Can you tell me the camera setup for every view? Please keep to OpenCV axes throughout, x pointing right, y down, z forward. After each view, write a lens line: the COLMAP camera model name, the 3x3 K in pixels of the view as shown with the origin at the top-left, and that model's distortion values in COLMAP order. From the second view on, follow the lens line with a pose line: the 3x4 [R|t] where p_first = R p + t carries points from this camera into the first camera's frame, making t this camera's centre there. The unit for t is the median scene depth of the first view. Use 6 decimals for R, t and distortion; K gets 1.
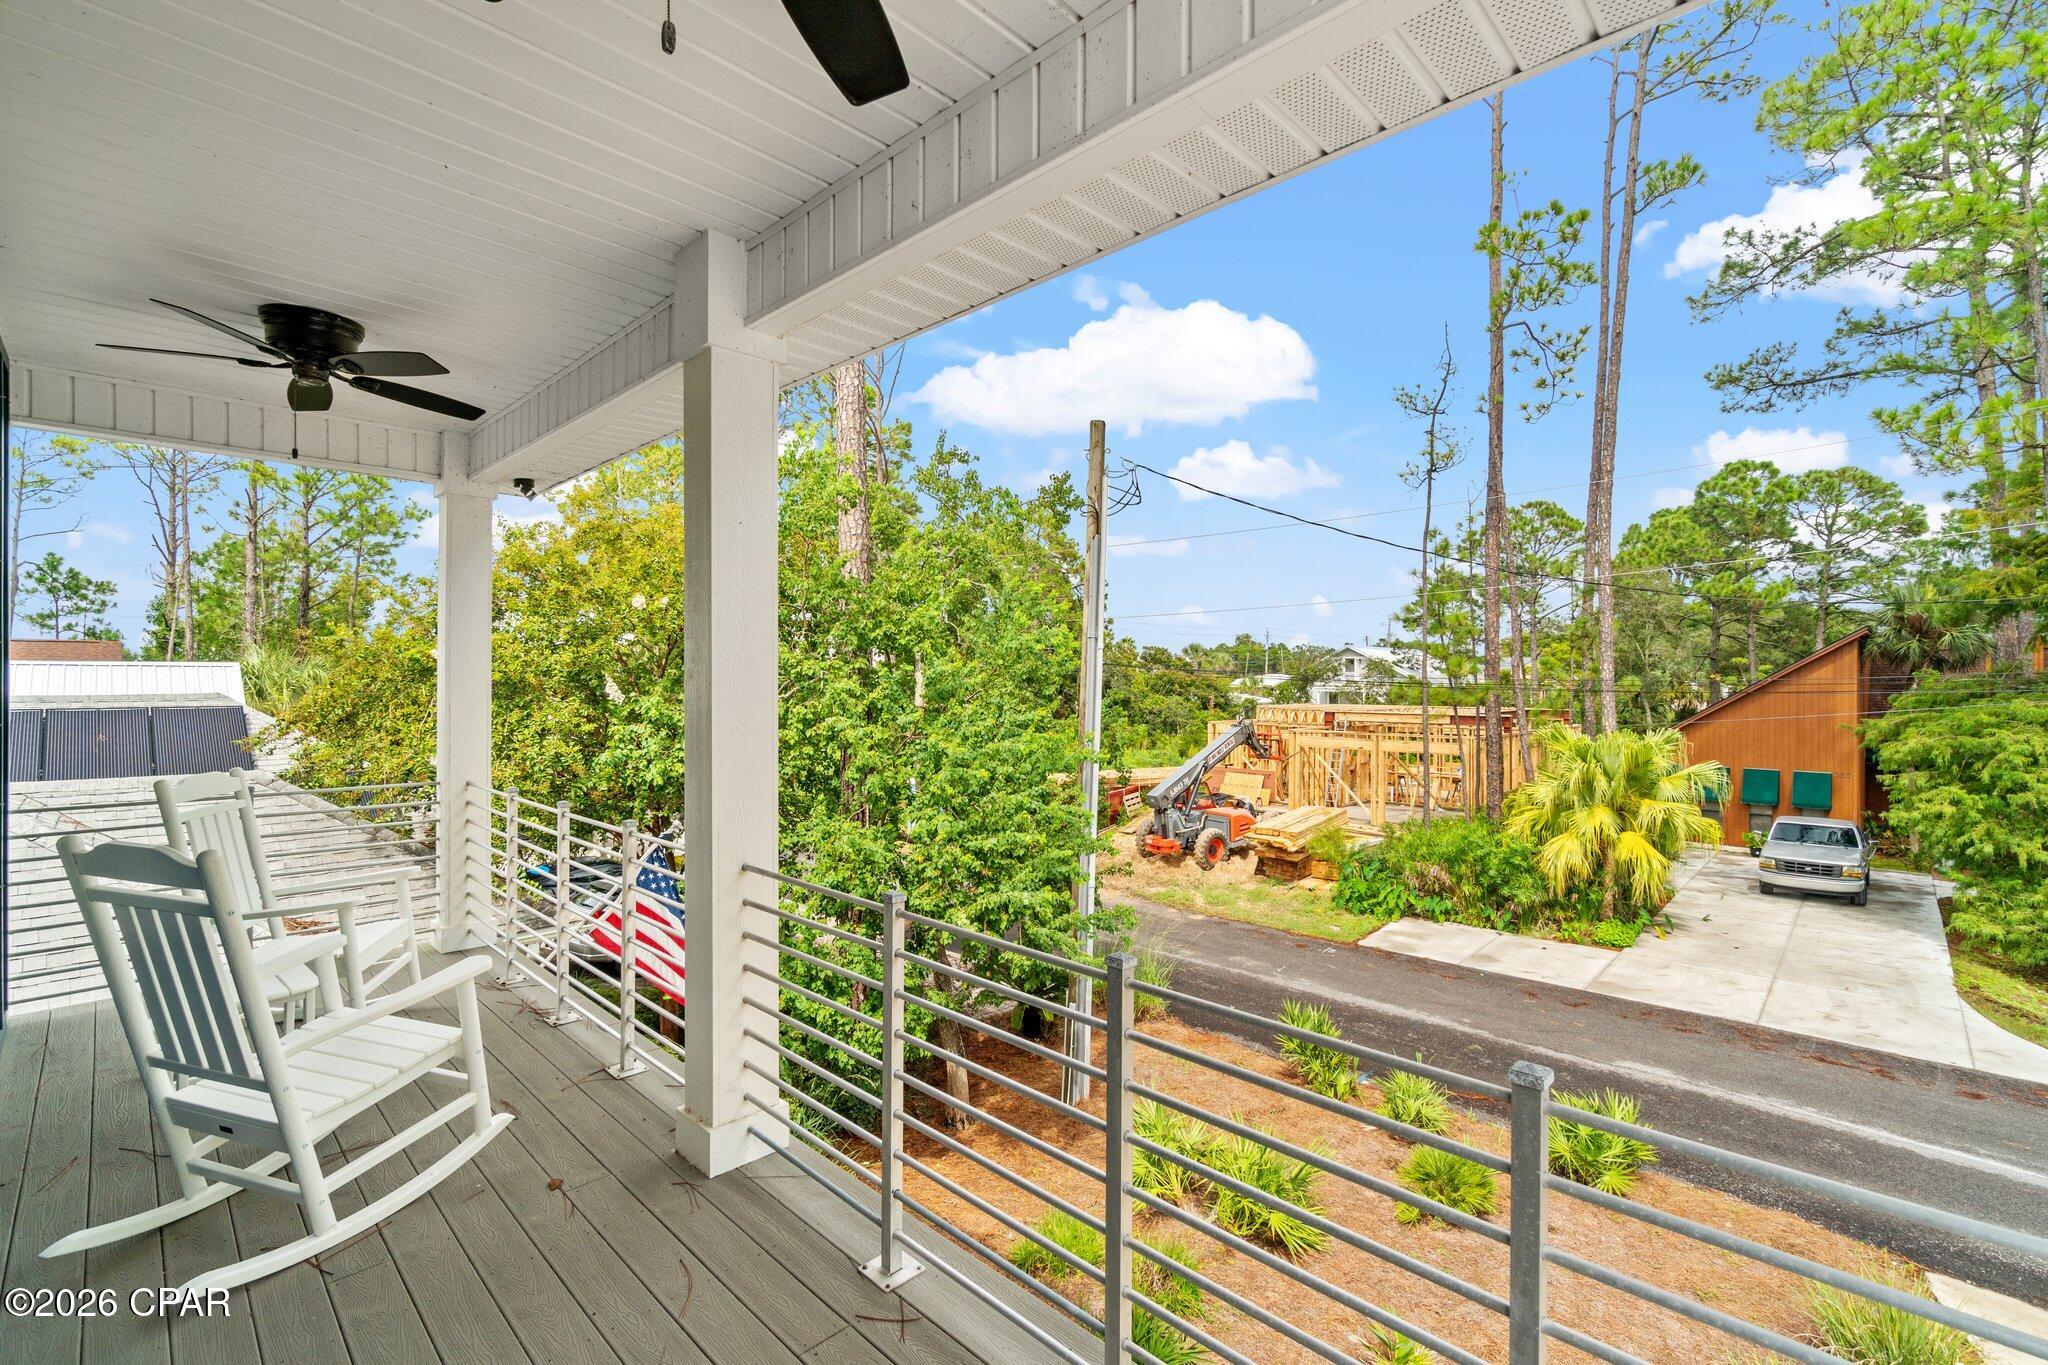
lens RADIAL K [[887.6, 0, 1031.5], [0, 887.6, 669.8], [0, 0, 1]] dist [-0.001572, -0.000062]
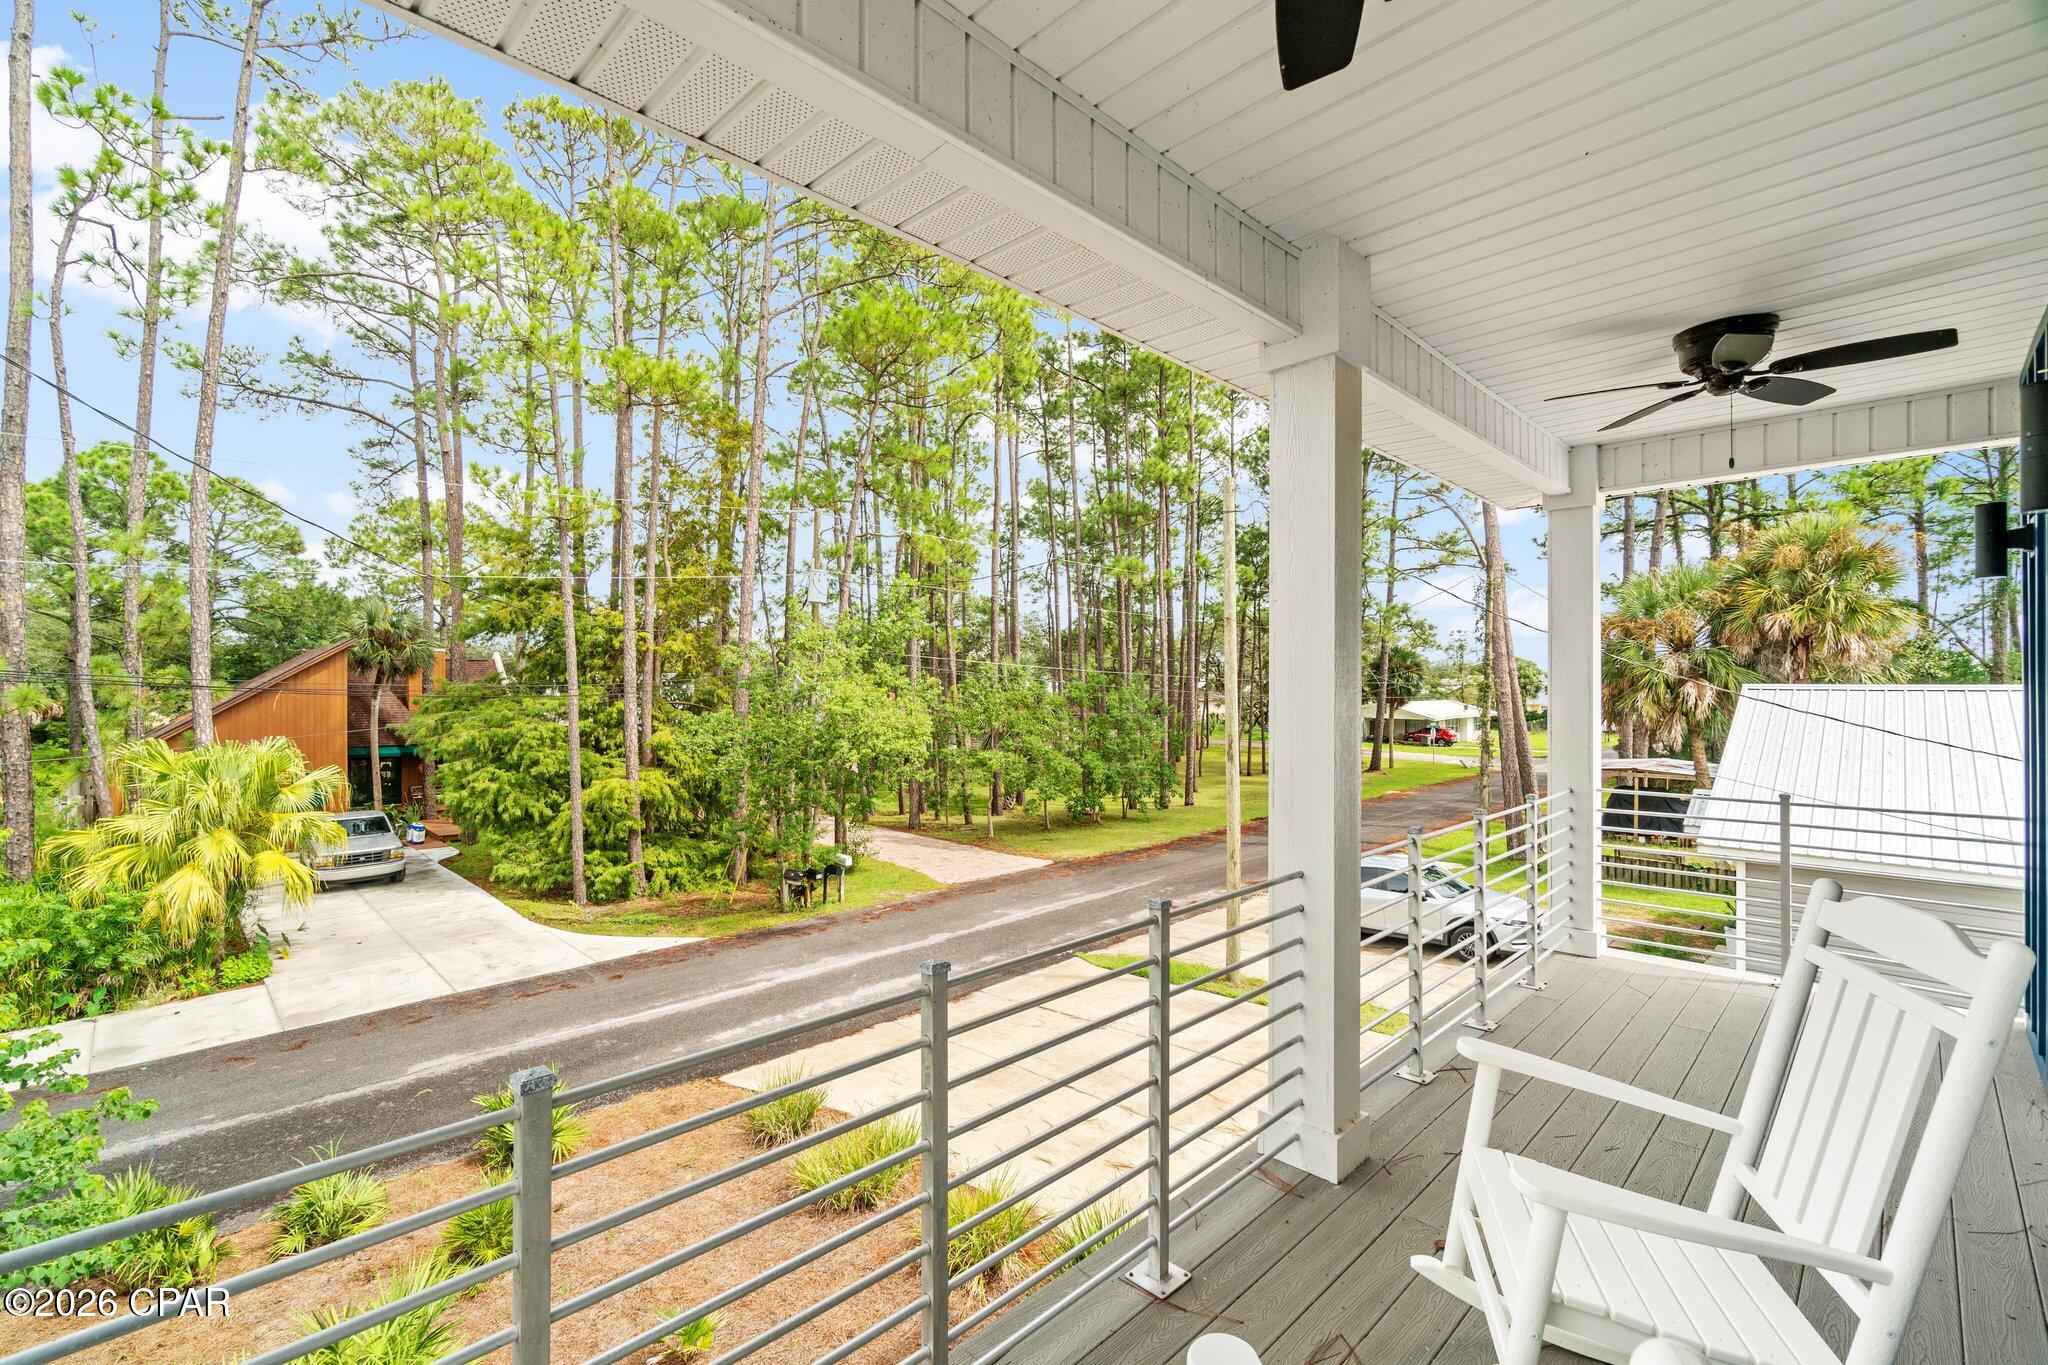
lens RADIAL K [[876.6, 0, 1015.2], [0, 876.6, 677.3], [0, 0, 1]] dist [-0.003303, -0.000401]
pose [[0.036049, 0.006791, 0.999327, -0.197684], [-0.008832, 0.999940, -0.006476, 0.002523], [-0.999311, -0.008593, 0.036107, 0.195722]]
